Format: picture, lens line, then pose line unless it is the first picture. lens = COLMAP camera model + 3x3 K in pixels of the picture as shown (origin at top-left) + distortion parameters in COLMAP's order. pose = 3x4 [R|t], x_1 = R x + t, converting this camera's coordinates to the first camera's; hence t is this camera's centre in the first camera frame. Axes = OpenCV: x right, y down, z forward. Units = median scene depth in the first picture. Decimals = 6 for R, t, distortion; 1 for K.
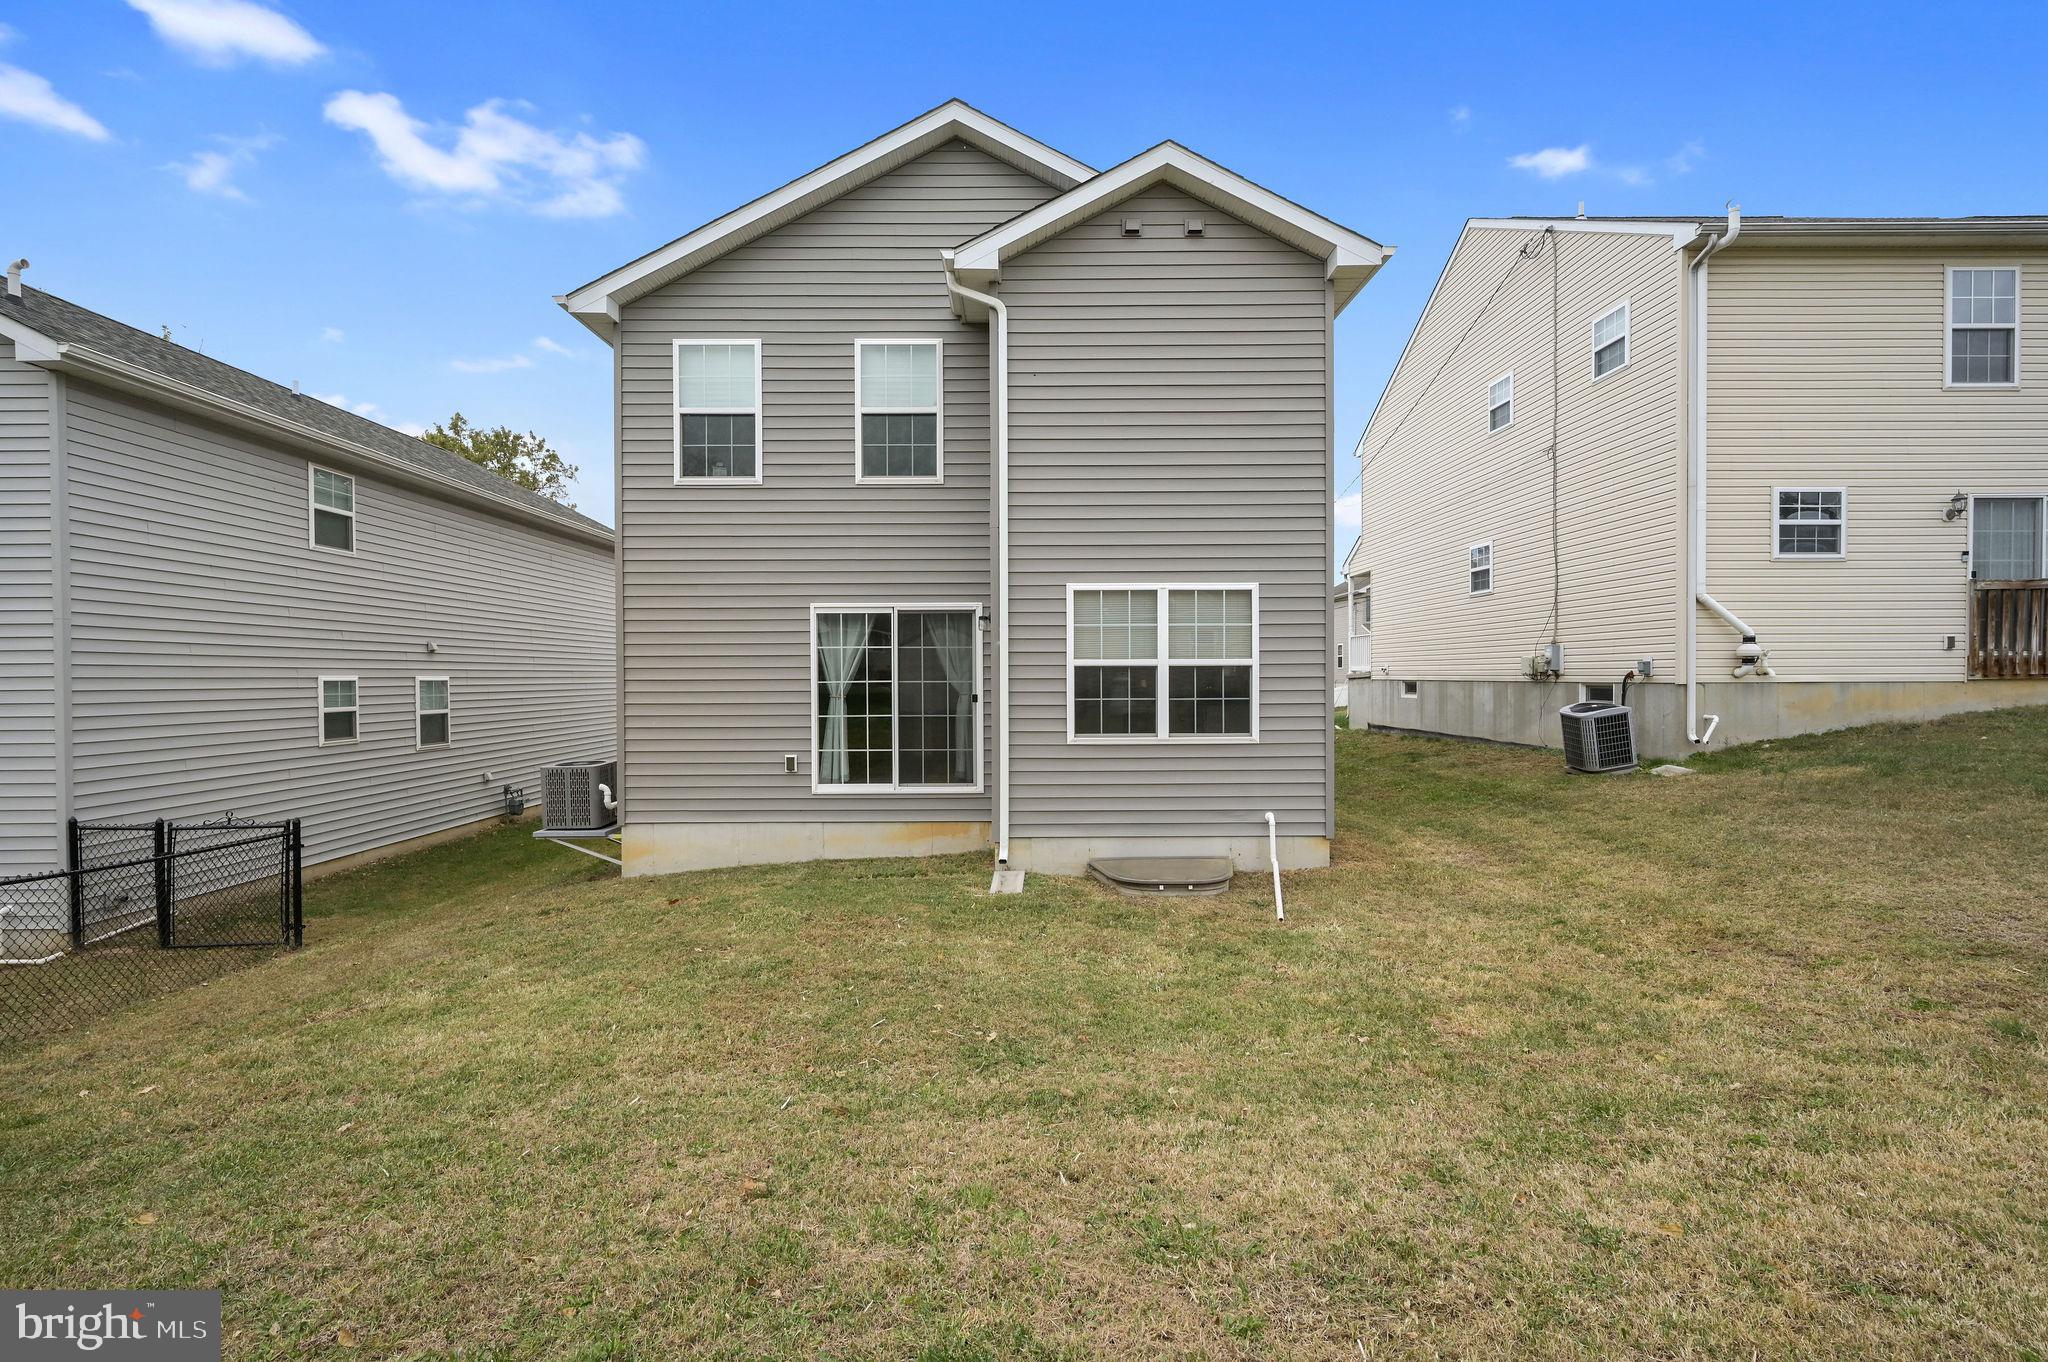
lens RADIAL K [[804.9, 0, 1022.3], [0, 804.9, 689.4], [0, 0, 1]] dist [-0.000632, -0.000083]
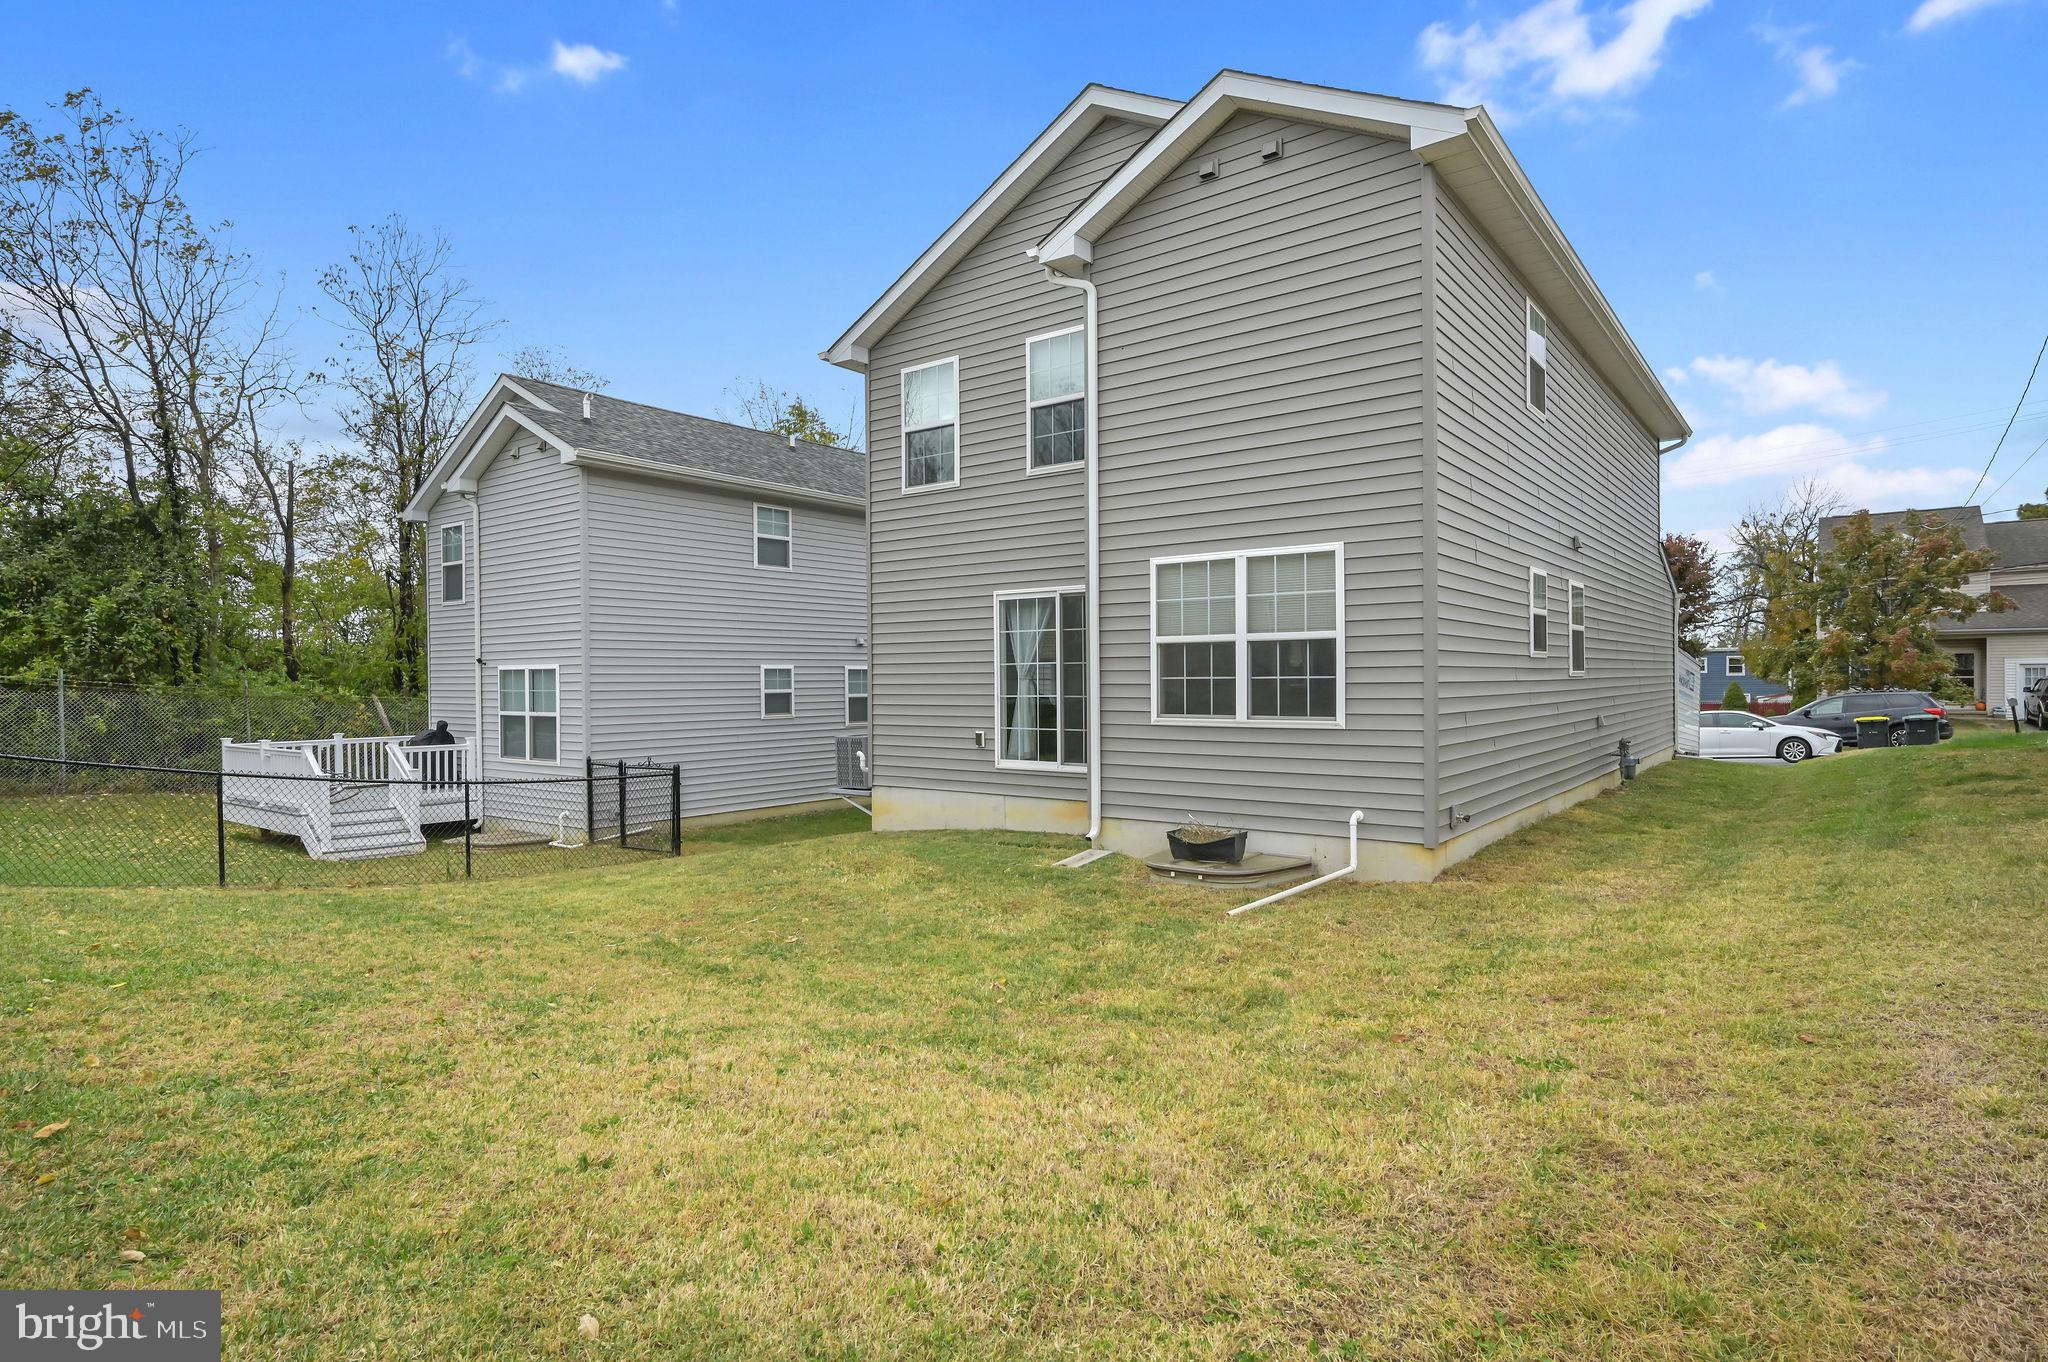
lens RADIAL K [[889.4, 0, 1024.0], [0, 889.4, 681.0], [0, 0, 1]] dist [0.001461, -0.000036]
pose [[0.843893, 0.001731, -0.536508, 0.497469], [-0.002056, 0.999998, -0.000009, 0.016015], [0.536507, 0.001110, 0.843895, 0.017513]]
